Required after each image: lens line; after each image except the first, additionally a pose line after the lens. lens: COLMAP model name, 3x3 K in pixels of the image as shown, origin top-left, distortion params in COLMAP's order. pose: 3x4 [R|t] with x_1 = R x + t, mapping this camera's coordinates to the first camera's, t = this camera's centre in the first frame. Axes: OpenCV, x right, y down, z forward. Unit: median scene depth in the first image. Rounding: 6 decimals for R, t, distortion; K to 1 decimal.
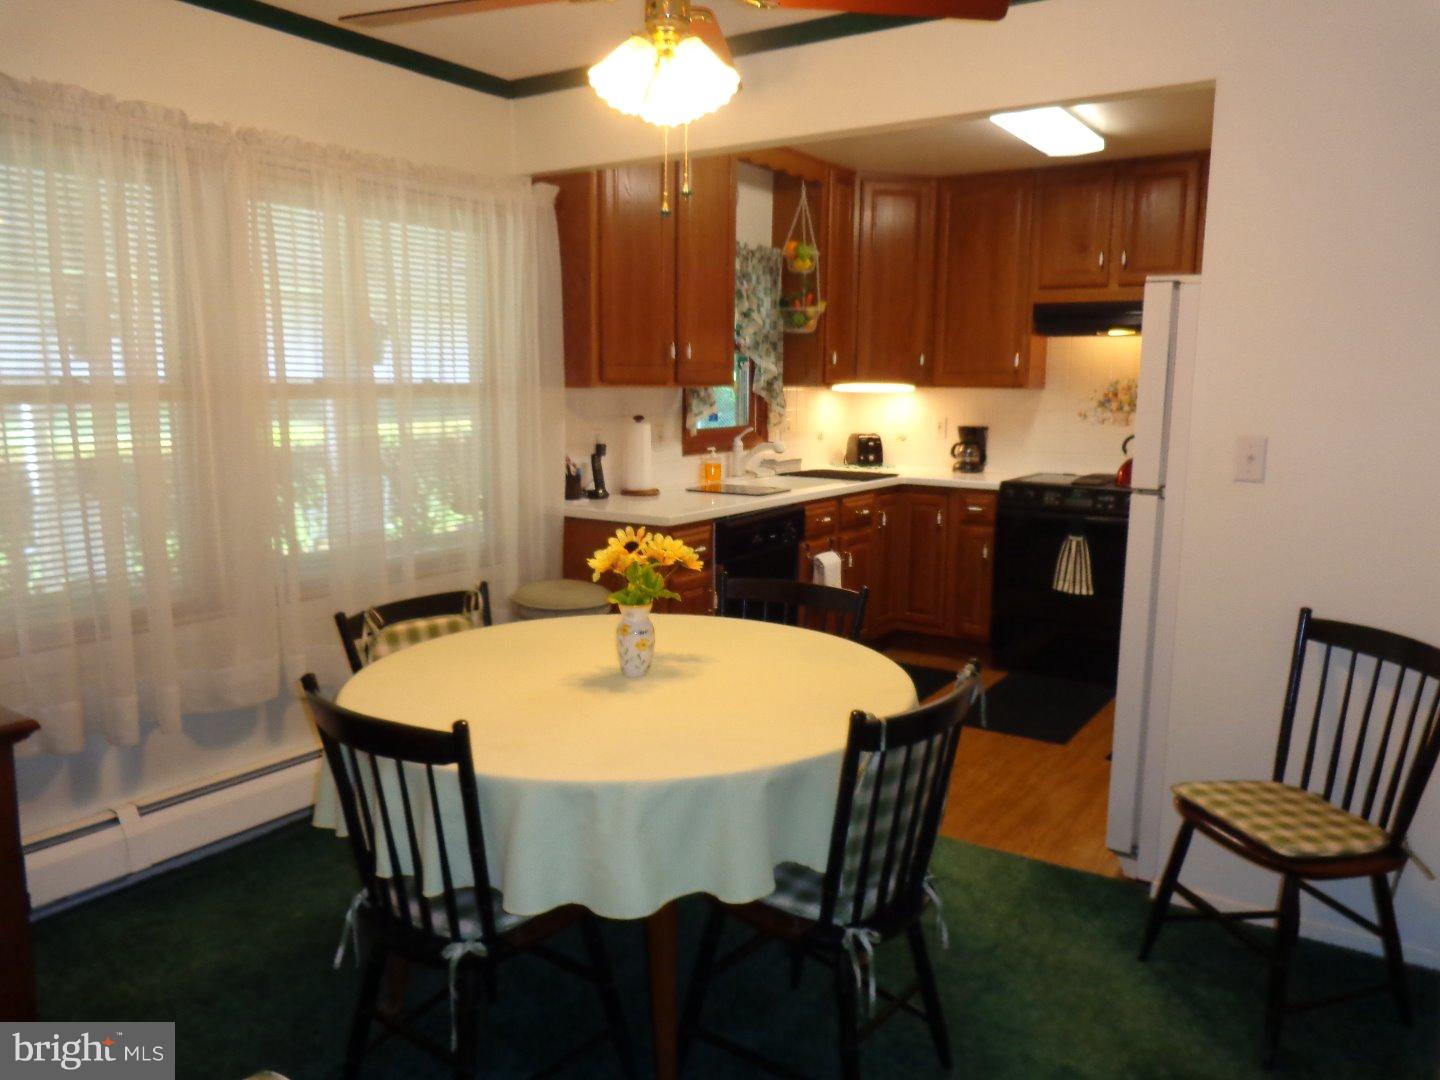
lens RADIAL K [[1061.6, 0, 716.4], [0, 1061.6, 547.3], [0, 0, 1]] dist [-0.006322, 0.002420]
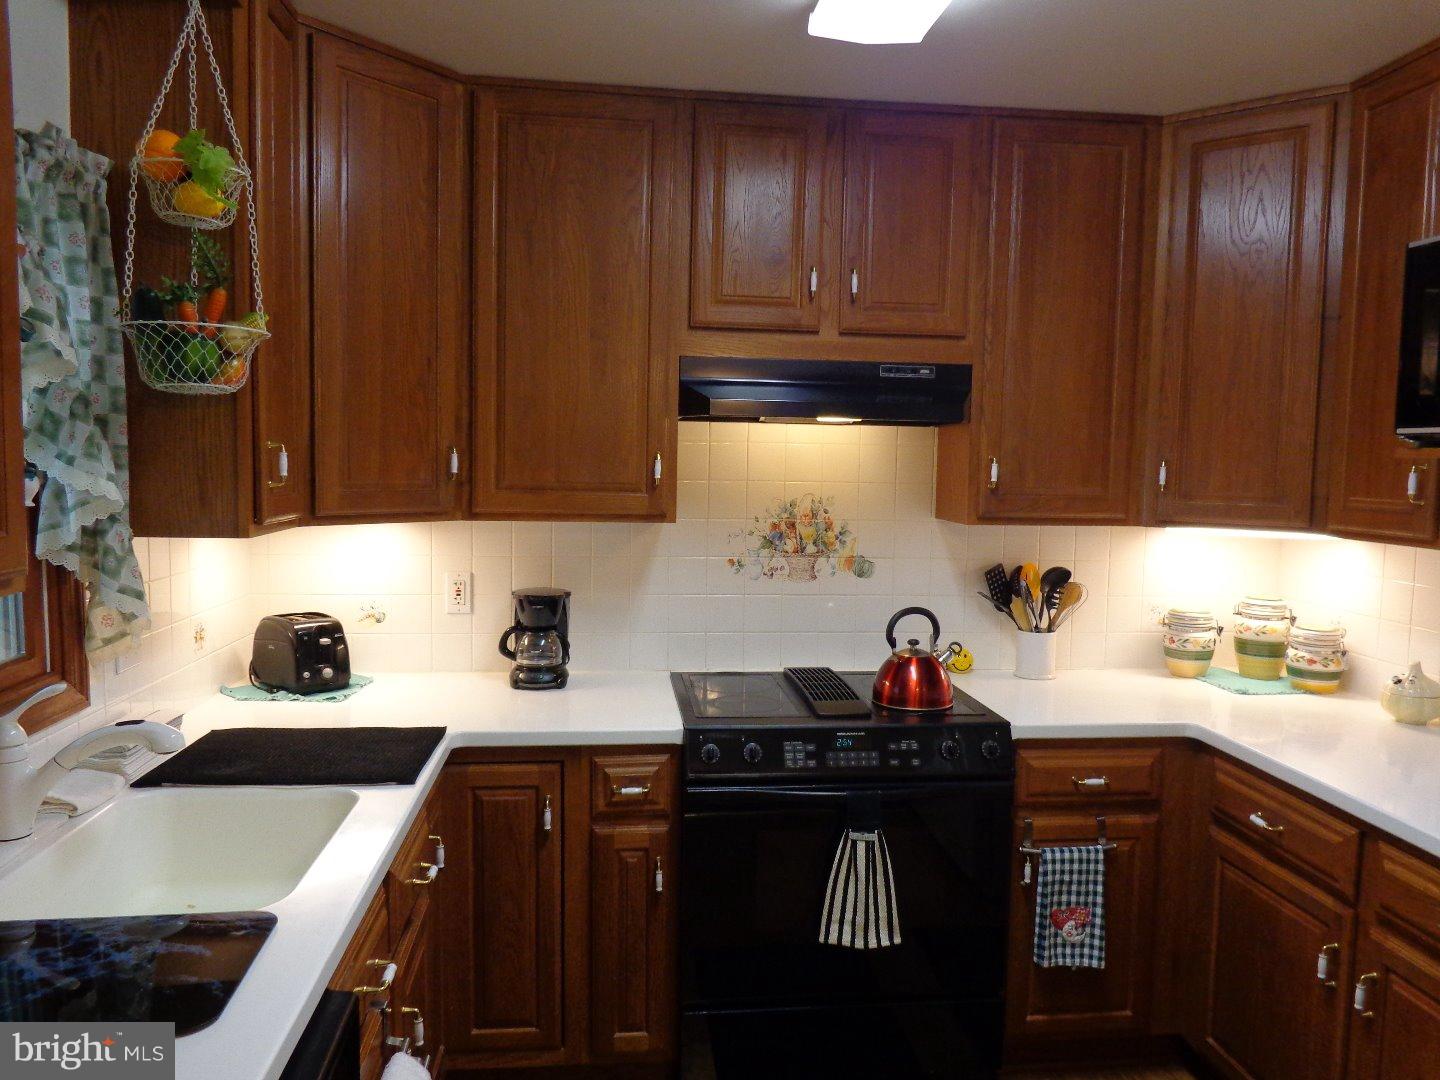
lens RADIAL K [[1061.6, 0, 721.7], [0, 1061.6, 544.0], [0, 0, 1]] dist [-0.006322, 0.002420]
pose [[0.755710, -0.048823, 0.653084, -0.022593], [0.091024, 0.995369, -0.030916, -0.126338], [-0.648550, 0.082809, 0.756654, 0.627004]]
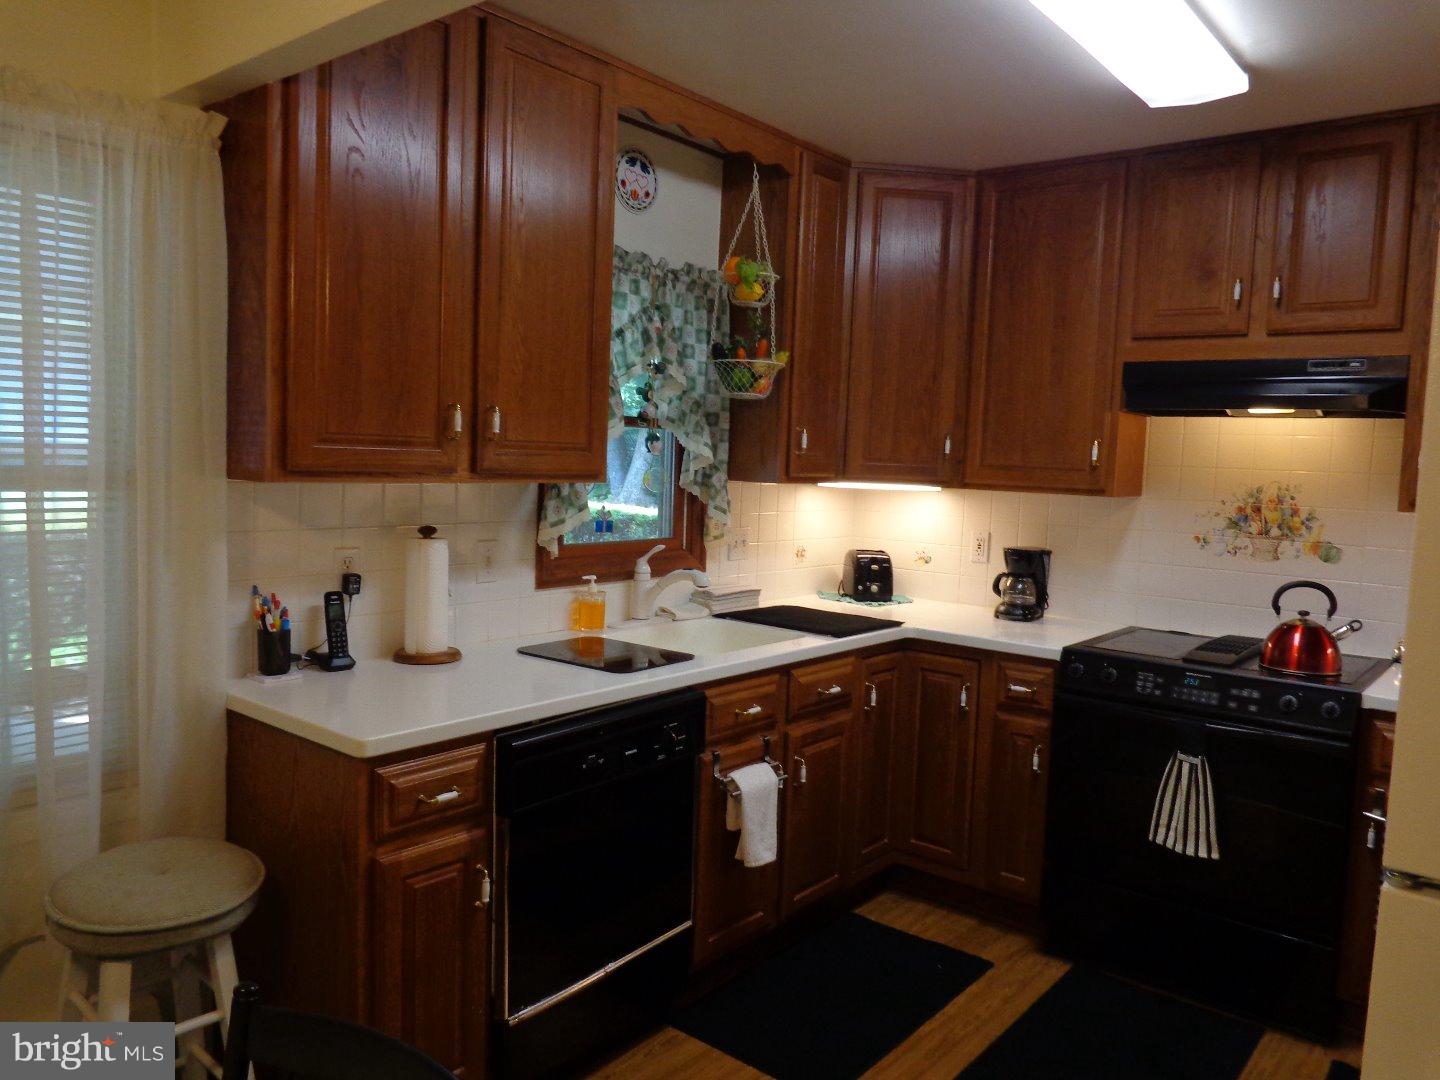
lens RADIAL K [[1061.6, 0, 720.9], [0, 1061.6, 546.1], [0, 0, 1]] dist [-0.006322, 0.002420]
pose [[0.995560, 0.036409, -0.086798, 0.122945], [-0.042688, 0.996519, -0.071614, -0.067966], [0.083888, 0.075002, 0.993649, 0.373024]]
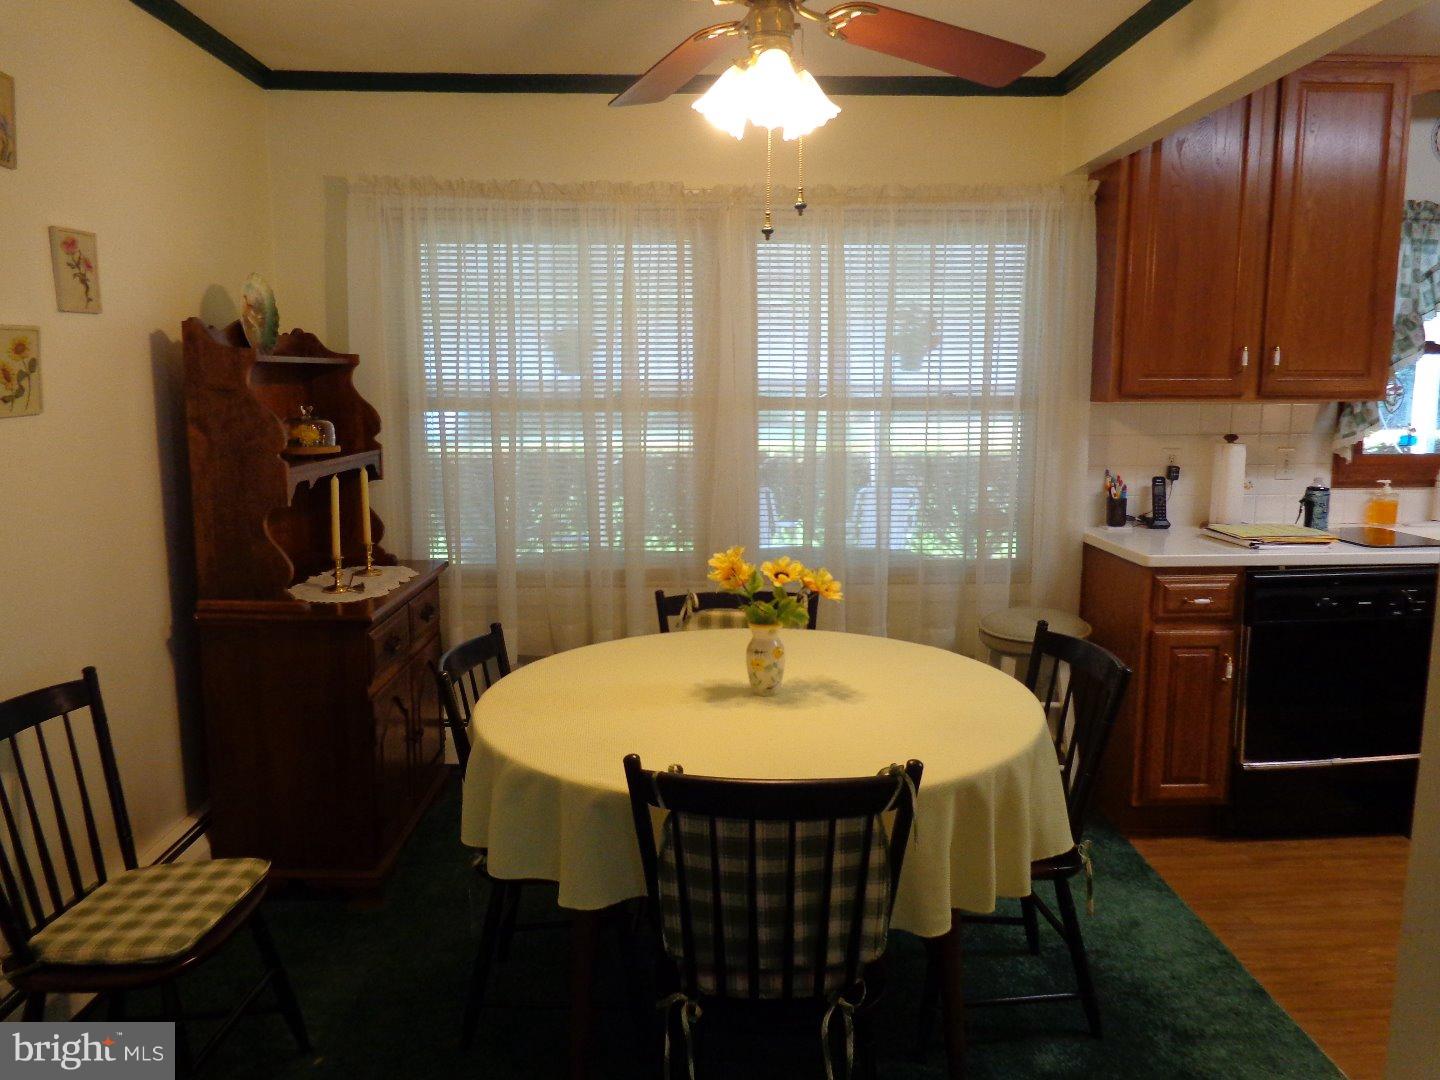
lens RADIAL K [[1061.6, 0, 730.5], [0, 1061.6, 531.5], [0, 0, 1]] dist [-0.006322, 0.002420]
pose [[0.597948, 0.104521, -0.794691, 0.313667], [-0.120829, 0.991885, 0.039541, -0.030118], [0.792375, 0.072378, 0.605725, 0.168628]]
